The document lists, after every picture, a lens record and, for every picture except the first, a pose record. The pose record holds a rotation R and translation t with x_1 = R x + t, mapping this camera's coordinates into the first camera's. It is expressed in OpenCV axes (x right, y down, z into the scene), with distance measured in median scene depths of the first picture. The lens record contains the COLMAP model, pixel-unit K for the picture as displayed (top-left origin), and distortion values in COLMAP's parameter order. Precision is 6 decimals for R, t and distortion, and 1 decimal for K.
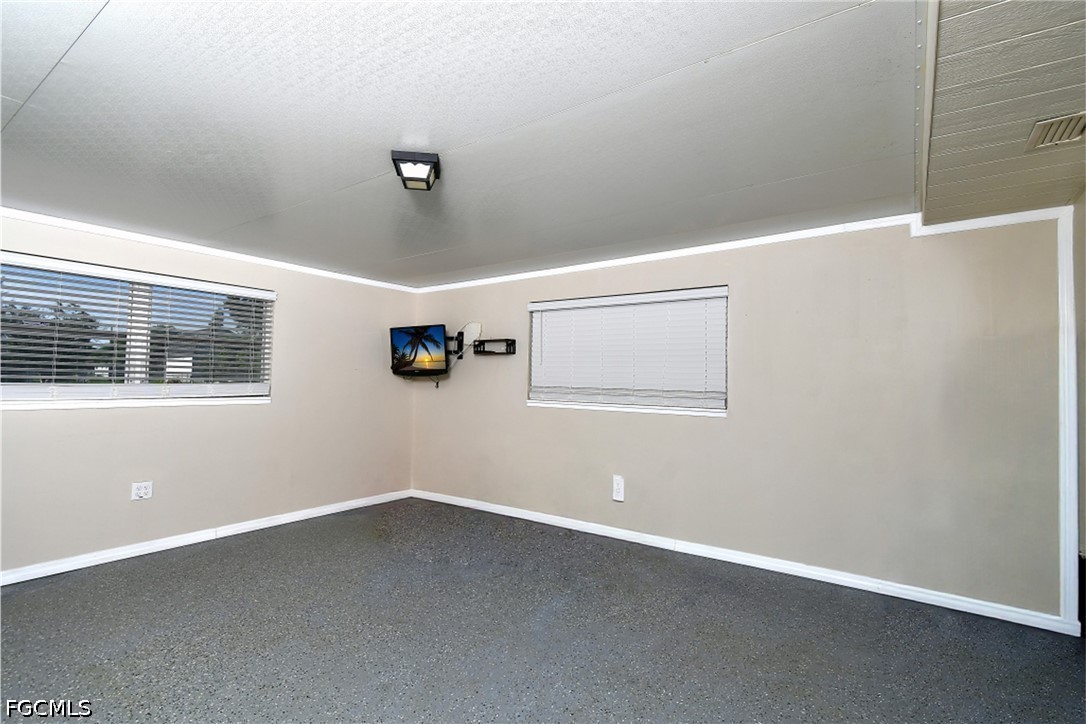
lens RADIAL K [[525.0, 0, 543.0], [0, 525.0, 362.0], [0, 0, 1]] dist [-0.000547, -0.000422]
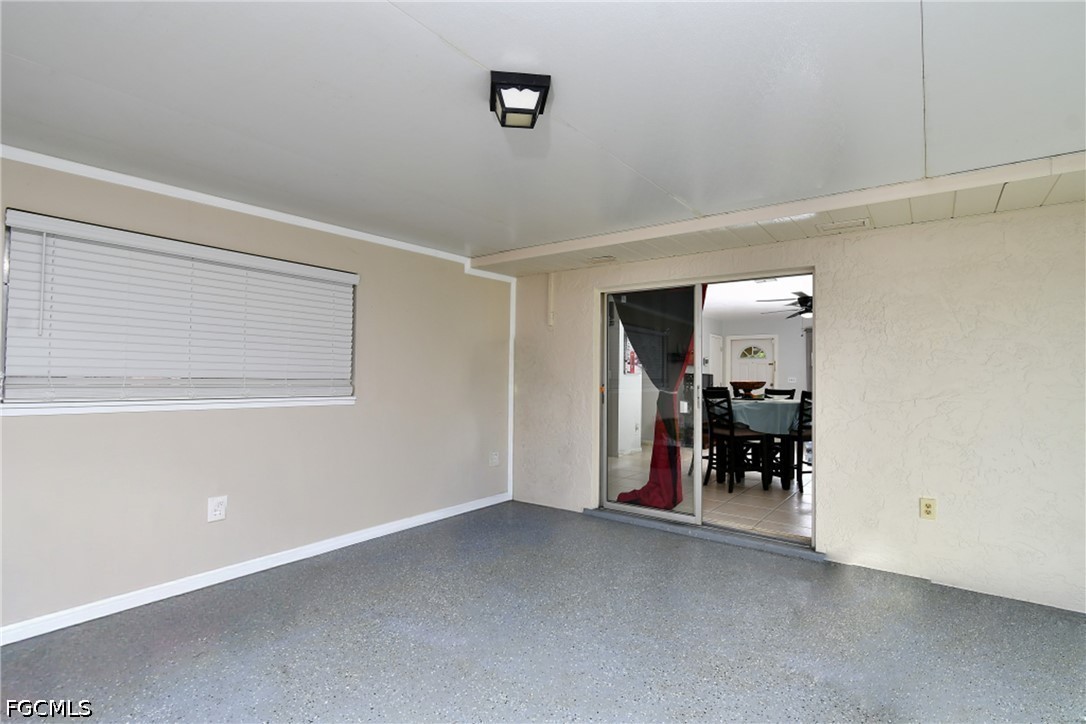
lens RADIAL K [[513.2, 0, 547.4], [0, 513.2, 361.9], [0, 0, 1]] dist [0.002515, -0.000889]
pose [[0.023196, 0.015084, 0.999617, -0.871749], [-0.039754, 0.999109, -0.014154, 0.032009], [-0.998940, -0.039411, 0.023775, 0.826823]]
